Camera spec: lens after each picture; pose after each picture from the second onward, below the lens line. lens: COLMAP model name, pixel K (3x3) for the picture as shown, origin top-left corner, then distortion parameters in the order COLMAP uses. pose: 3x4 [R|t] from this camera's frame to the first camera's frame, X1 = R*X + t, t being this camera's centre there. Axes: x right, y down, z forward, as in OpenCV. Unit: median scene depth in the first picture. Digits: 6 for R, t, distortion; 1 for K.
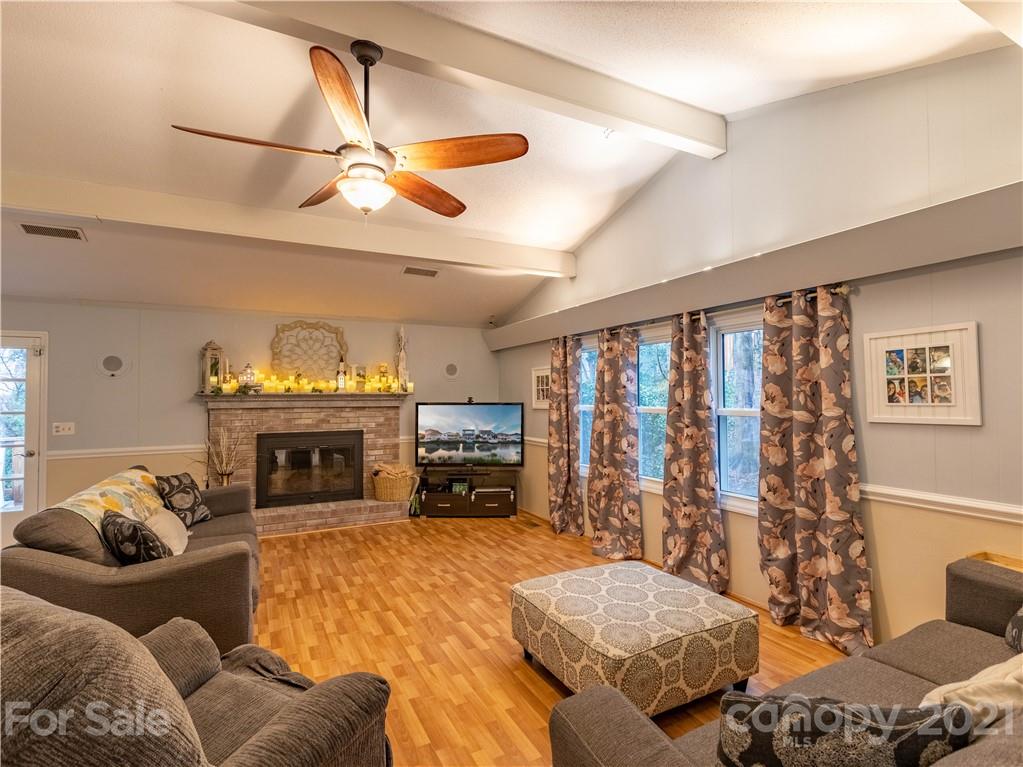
lens RADIAL K [[514.6, 0, 507.6], [0, 514.6, 397.1], [0, 0, 1]] dist [-0.000020, 0.000394]
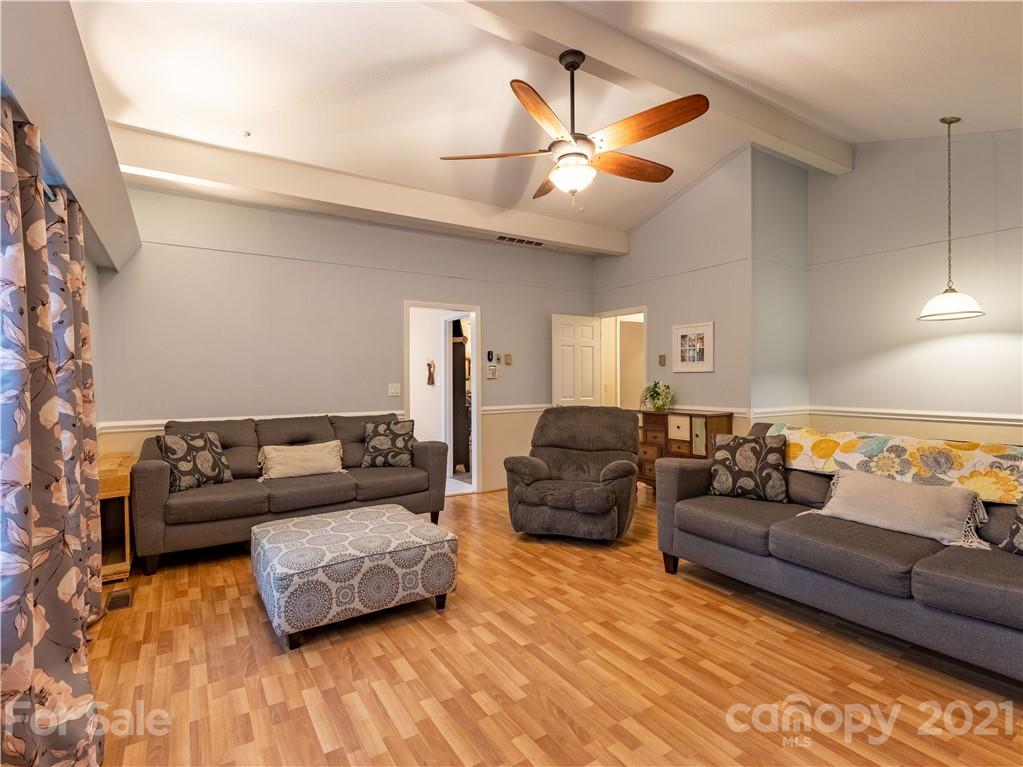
lens RADIAL K [[509.7, 0, 510.3], [0, 509.7, 380.7], [0, 0, 1]] dist [0.001621, 0.000182]
pose [[-0.995099, 0.014290, -0.097849, -0.001651], [0.013574, 0.999876, 0.007974, 0.032248], [0.097951, 0.006607, -0.995169, 0.974986]]
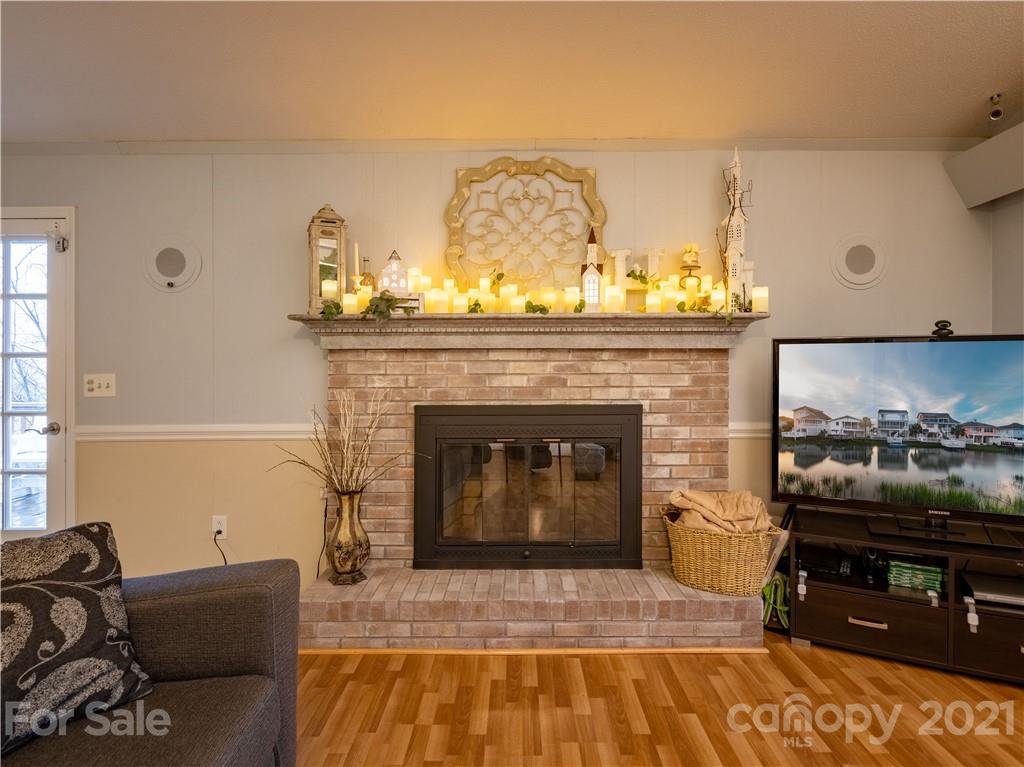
lens RADIAL K [[565.2, 0, 514.5], [0, 565.2, 365.9], [0, 0, 1]] dist [-0.004198, -0.000126]
pose [[0.890994, -0.002934, -0.454005, -0.171965], [-0.001915, 0.999946, -0.010222, 0.039374], [0.454011, 0.009977, 0.890940, 0.568754]]
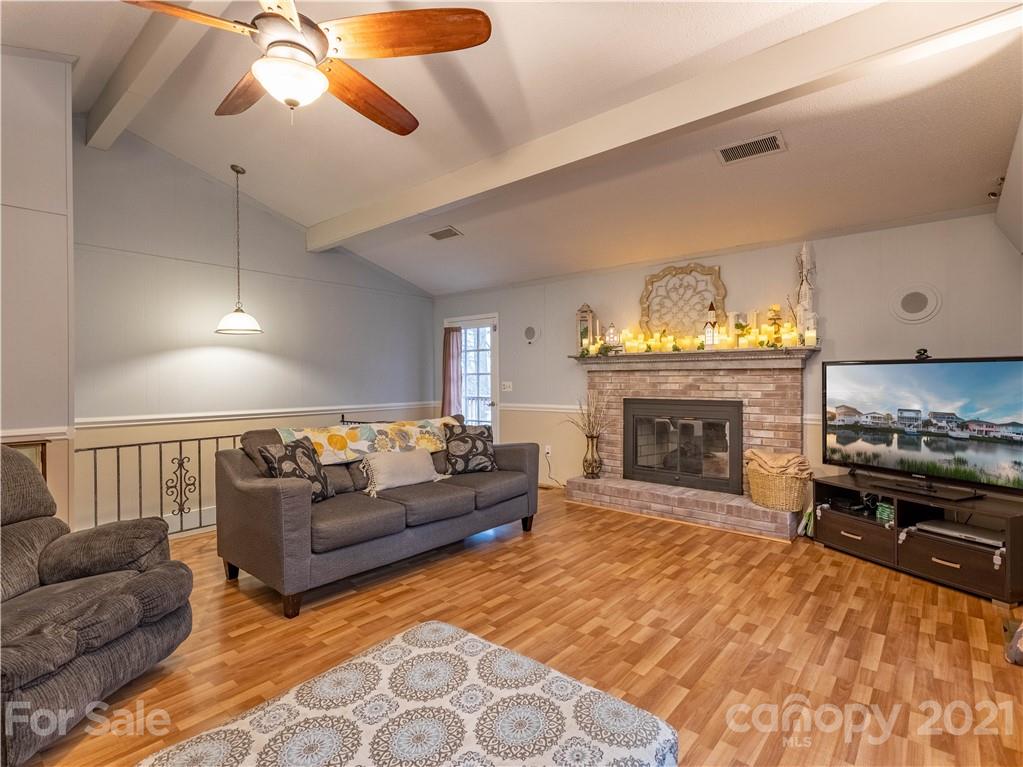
lens RADIAL K [[507.8, 0, 512.0], [0, 507.8, 389.0], [0, 0, 1]] dist [-0.000190, 0.000105]
pose [[0.382803, 0.023262, -0.923537, 0.271042], [-0.000328, 0.999686, 0.025044, 0.030793], [0.923830, -0.009284, 0.382691, 0.446078]]
